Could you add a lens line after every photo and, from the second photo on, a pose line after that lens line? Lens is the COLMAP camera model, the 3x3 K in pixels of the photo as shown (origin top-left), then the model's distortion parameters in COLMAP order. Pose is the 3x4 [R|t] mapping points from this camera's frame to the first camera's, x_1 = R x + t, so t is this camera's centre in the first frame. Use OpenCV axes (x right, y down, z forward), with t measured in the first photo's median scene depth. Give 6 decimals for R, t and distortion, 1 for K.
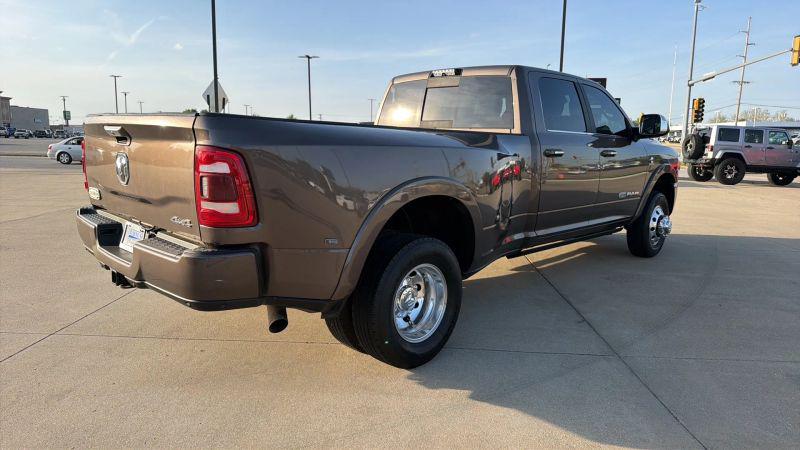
lens RADIAL K [[538.1, 0, 391.4], [0, 538.1, 226.0], [0, 0, 1]] dist [0.075319, -0.100803]
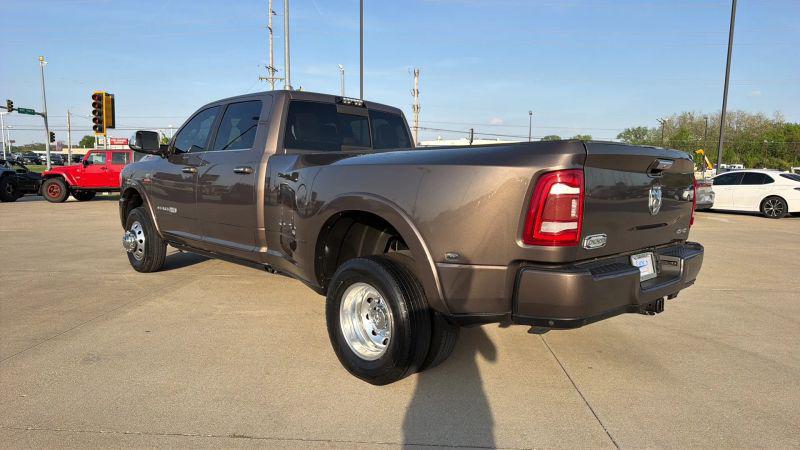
lens RADIAL K [[533.9, 0, 395.6], [0, 533.9, 229.6], [0, 0, 1]] dist [0.080184, -0.099329]
pose [[0.000142, -0.126623, 0.991951, -1.261569], [0.141089, 0.982031, 0.125337, -0.206036], [-0.989997, 0.139936, 0.018005, 1.219605]]
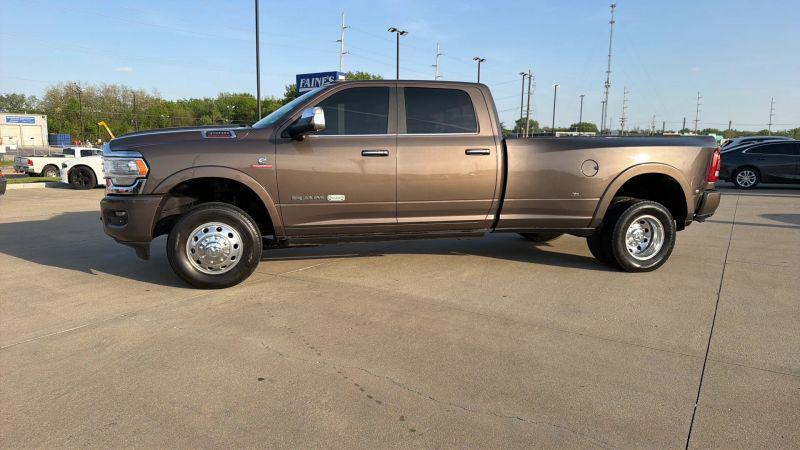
lens RADIAL K [[537.7, 0, 389.3], [0, 537.7, 226.3], [0, 0, 1]] dist [0.074845, -0.102918]
pose [[-0.861721, -0.093487, 0.498696, -0.551356], [0.059843, 0.957292, 0.282862, -0.466182], [-0.503841, 0.273591, -0.819324, 2.929805]]
